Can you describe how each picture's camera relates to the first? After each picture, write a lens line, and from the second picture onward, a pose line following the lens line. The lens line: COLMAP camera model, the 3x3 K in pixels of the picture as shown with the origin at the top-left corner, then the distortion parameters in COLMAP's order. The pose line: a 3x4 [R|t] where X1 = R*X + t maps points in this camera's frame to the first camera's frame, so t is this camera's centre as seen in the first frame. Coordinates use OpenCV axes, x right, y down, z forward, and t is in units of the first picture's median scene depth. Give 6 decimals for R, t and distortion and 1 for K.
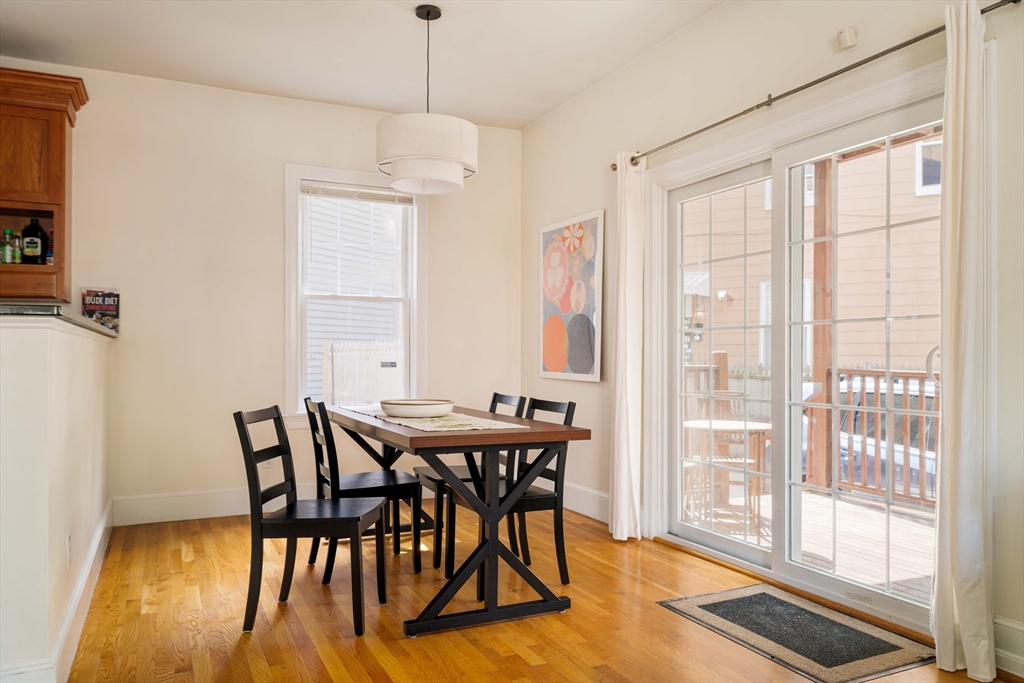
lens RADIAL K [[701.4, 0, 486.2], [0, 701.4, 352.8], [0, 0, 1]] dist [0.000099, 0.001925]
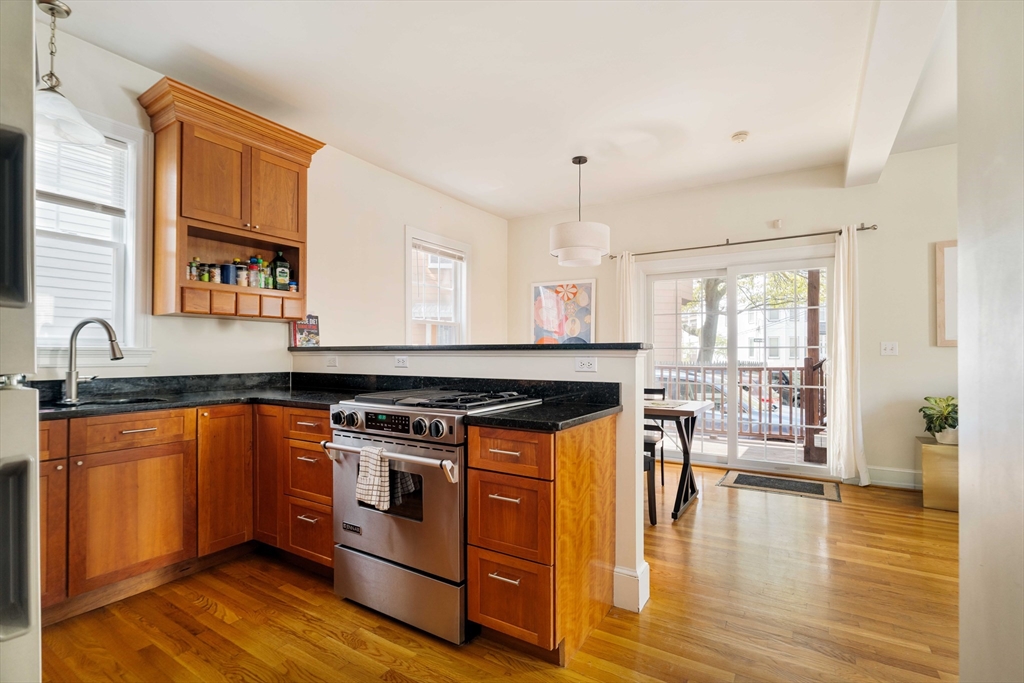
lens RADIAL K [[473.2, 0, 506.7], [0, 473.2, 344.2], [0, 0, 1]] dist [-0.002140, 0.000633]
pose [[0.846950, 0.008683, 0.531602, -0.745677], [0.000343, 0.999858, -0.016877, -0.021400], [-0.531673, 0.014476, 0.846826, 0.121552]]
